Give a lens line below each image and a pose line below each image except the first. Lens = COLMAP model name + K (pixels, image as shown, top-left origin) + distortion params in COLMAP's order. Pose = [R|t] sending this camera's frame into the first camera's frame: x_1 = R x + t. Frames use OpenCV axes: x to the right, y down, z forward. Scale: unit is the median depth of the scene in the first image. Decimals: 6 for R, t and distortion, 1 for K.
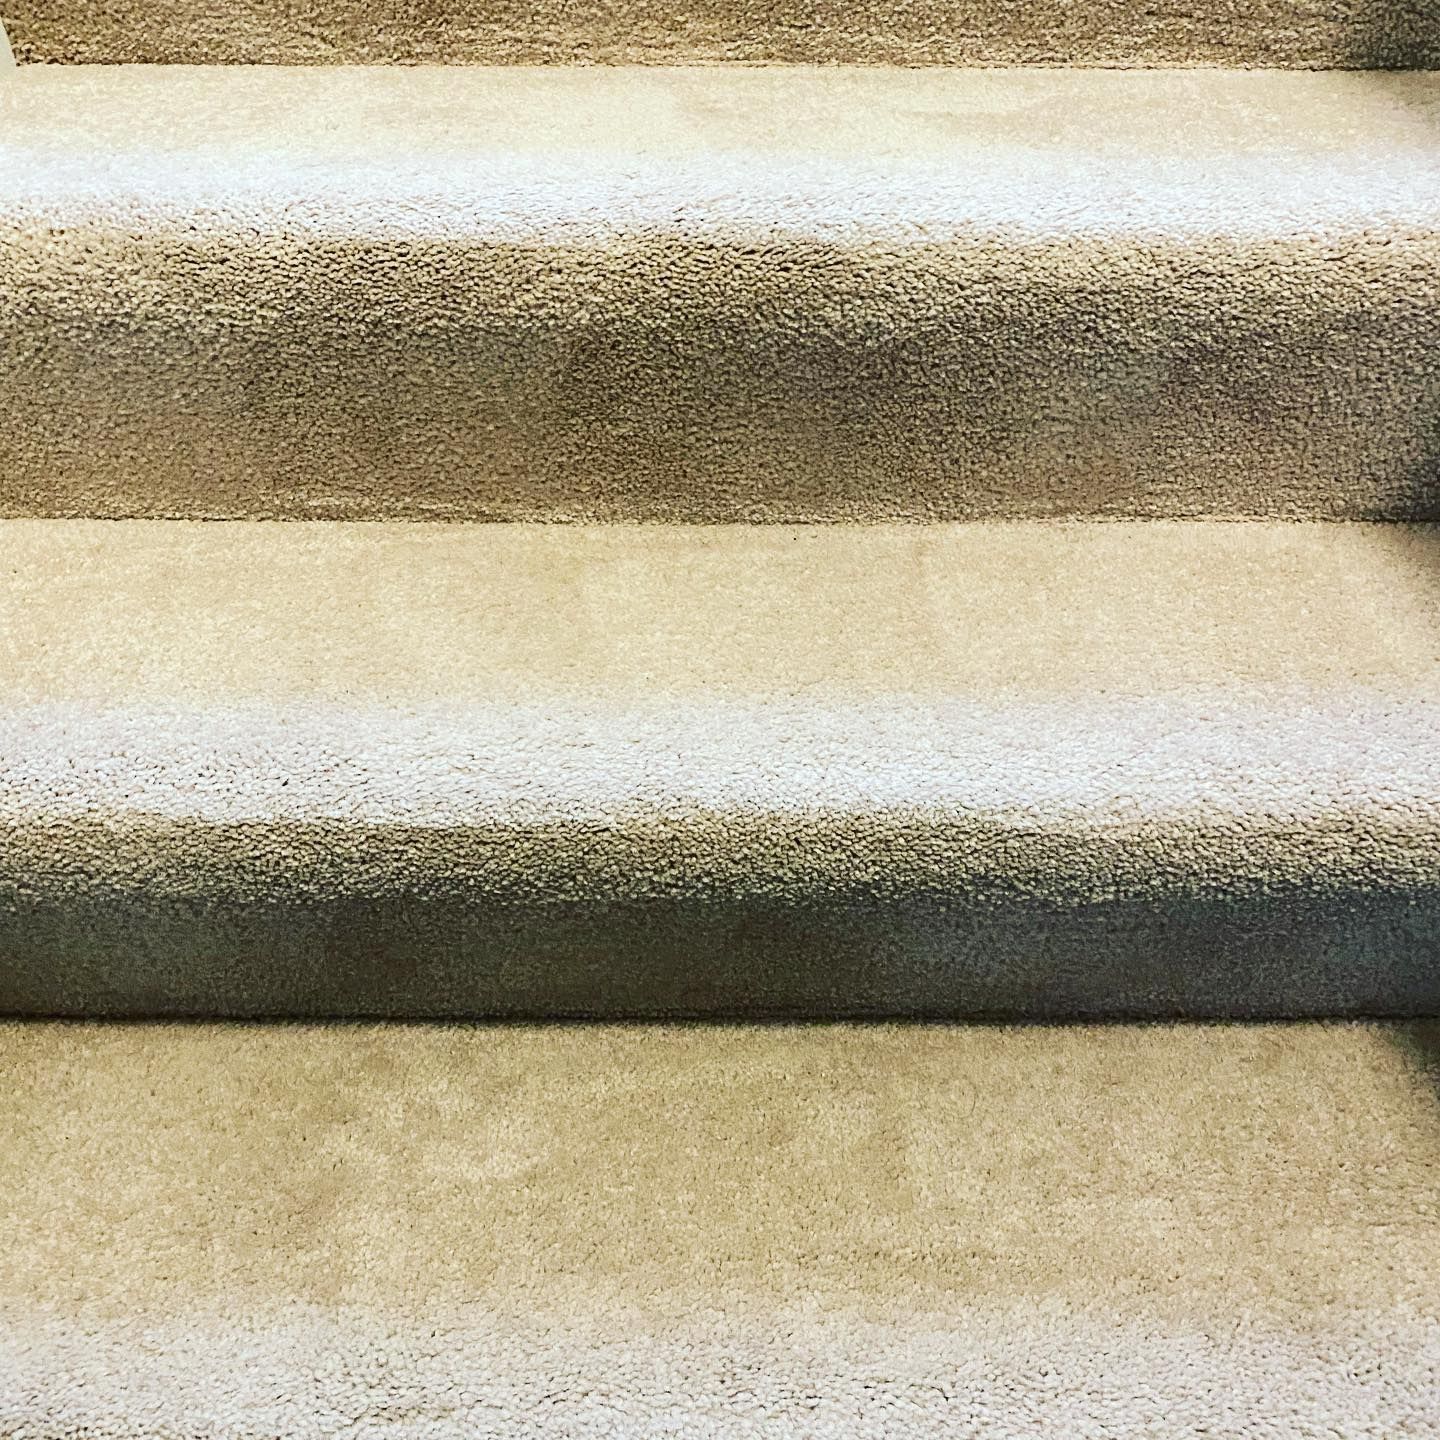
lens RADIAL K [[1464.9, 0, 719.9], [0, 1464.9, 736.7], [0, 0, 1]] dist [0.021719, -0.028531]
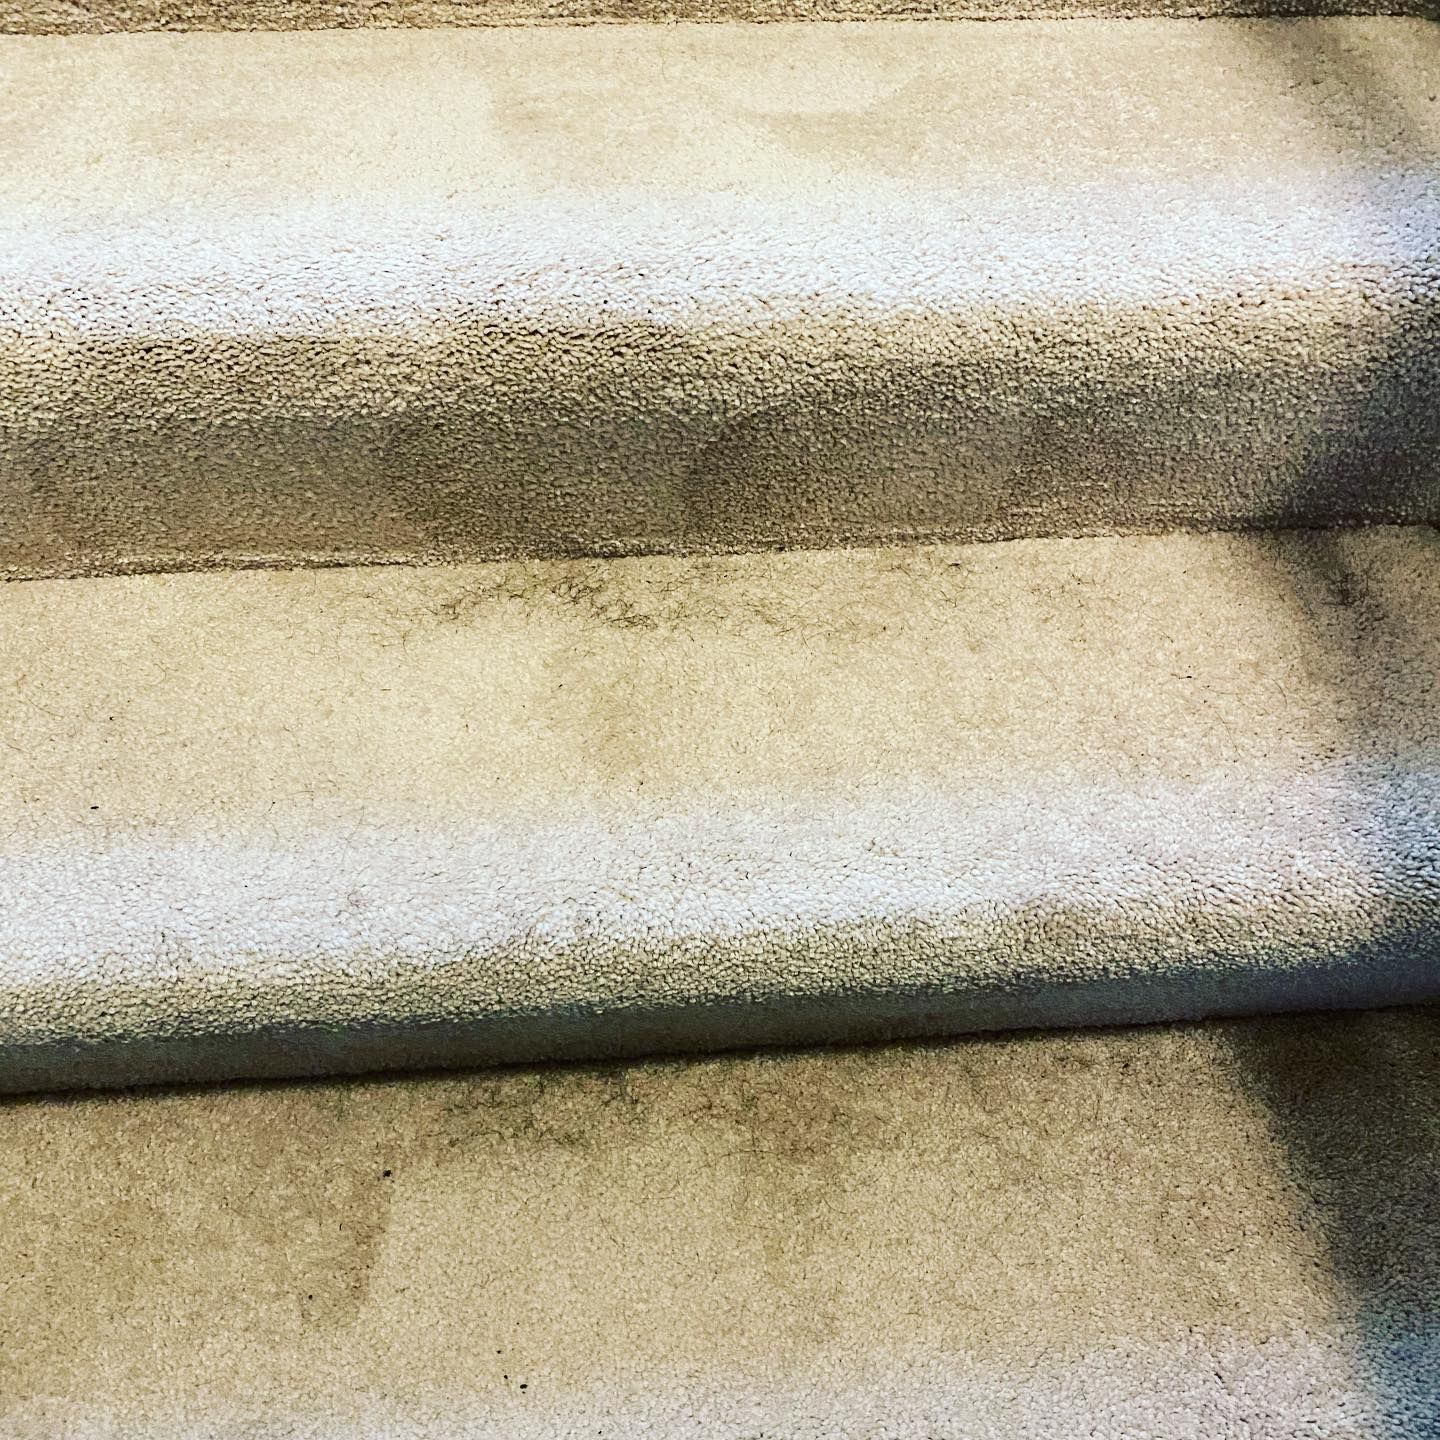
lens RADIAL K [[1464.6, 0, 720.0], [0, 1464.6, 720.0], [0, 0, 1]] dist [0.087987, -0.220272]
pose [[0.997084, -0.044135, 0.062261, 0.040021], [0.029320, 0.974739, 0.221415, -0.294327], [-0.070460, -0.218944, 0.973190, 0.052172]]
